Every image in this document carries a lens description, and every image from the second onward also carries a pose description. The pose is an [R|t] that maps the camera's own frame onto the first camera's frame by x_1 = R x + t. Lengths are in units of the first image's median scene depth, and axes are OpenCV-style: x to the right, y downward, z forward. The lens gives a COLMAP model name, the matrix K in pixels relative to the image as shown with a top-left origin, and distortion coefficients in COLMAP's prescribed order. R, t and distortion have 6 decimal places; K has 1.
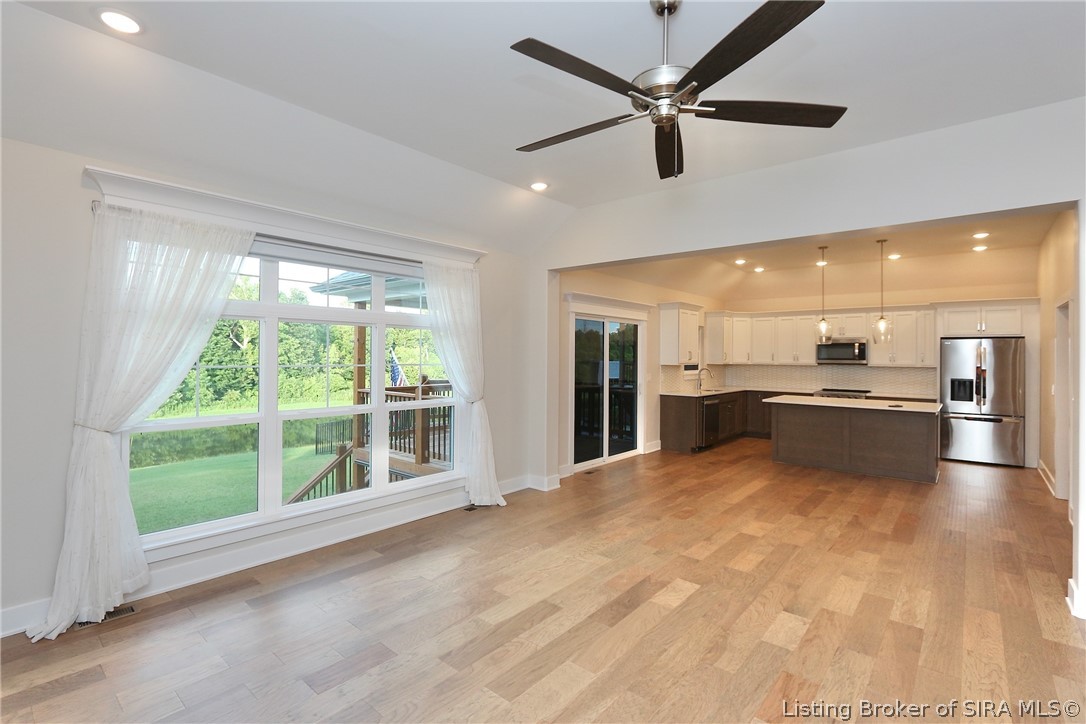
lens RADIAL K [[504.9, 0, 539.9], [0, 504.9, 356.3], [0, 0, 1]] dist [-0.013298, 0.003745]
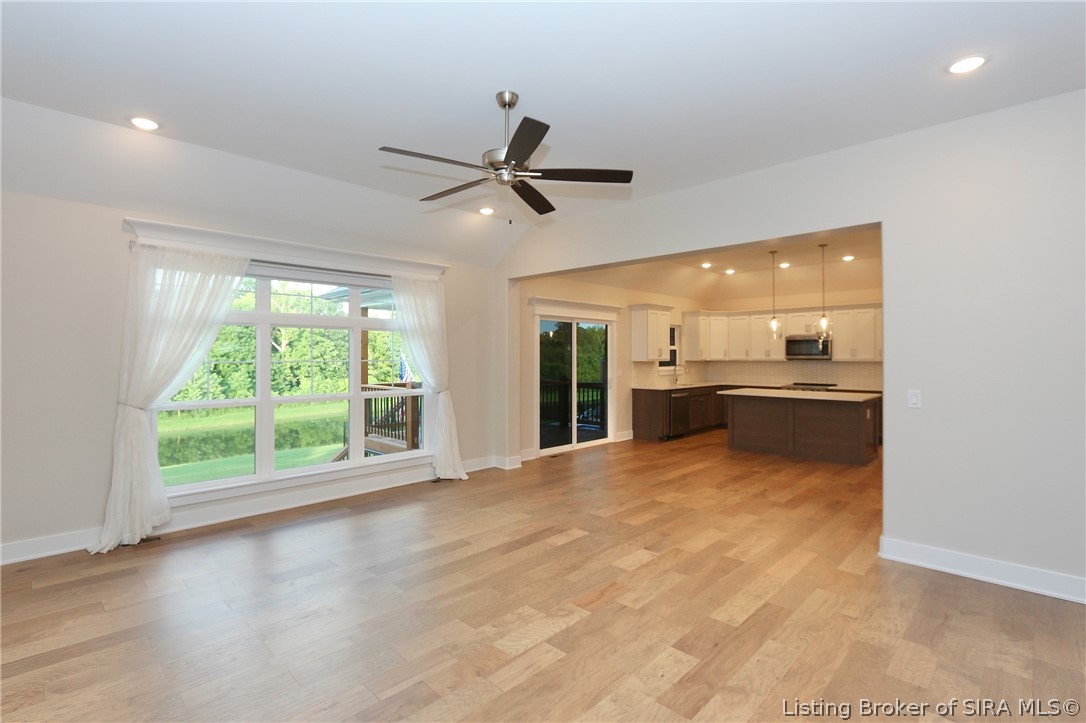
lens RADIAL K [[504.9, 0, 538.7], [0, 504.9, 356.0], [0, 0, 1]] dist [-0.013298, 0.003745]
pose [[0.997985, -0.008587, -0.062872, 0.175734], [0.008511, 0.999963, -0.001483, 0.009219], [0.062882, 0.000945, 0.998020, -0.171446]]
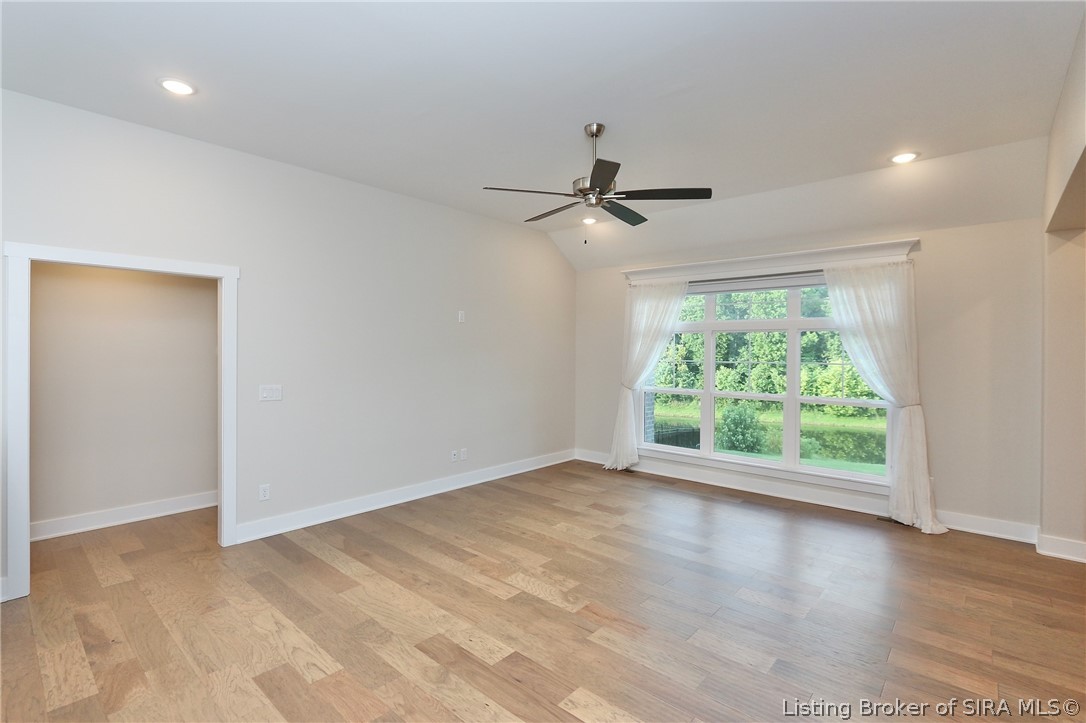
lens RADIAL K [[504.9, 0, 542.2], [0, 504.9, 348.7], [0, 0, 1]] dist [-0.013298, 0.003745]
pose [[-0.003658, -0.008930, -0.999953, 0.763974], [-0.010352, 0.999907, -0.008892, 0.000193], [0.999940, 0.010319, -0.003750, 0.347858]]
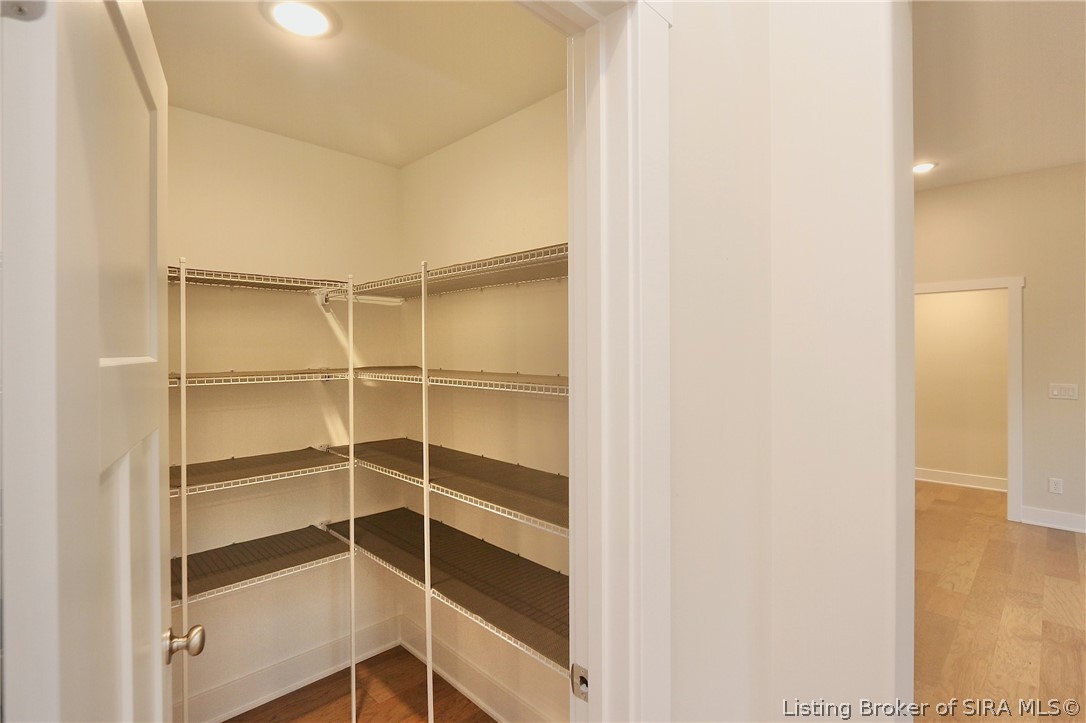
lens RADIAL K [[504.9, 0, 539.7], [0, 504.9, 358.6], [0, 0, 1]] dist [-0.013298, 0.003745]
pose [[-0.996915, -0.004658, 0.078352, 0.759968], [-0.004005, 0.999956, 0.008493, 0.009835], [-0.078388, 0.008153, -0.996890, 0.792280]]
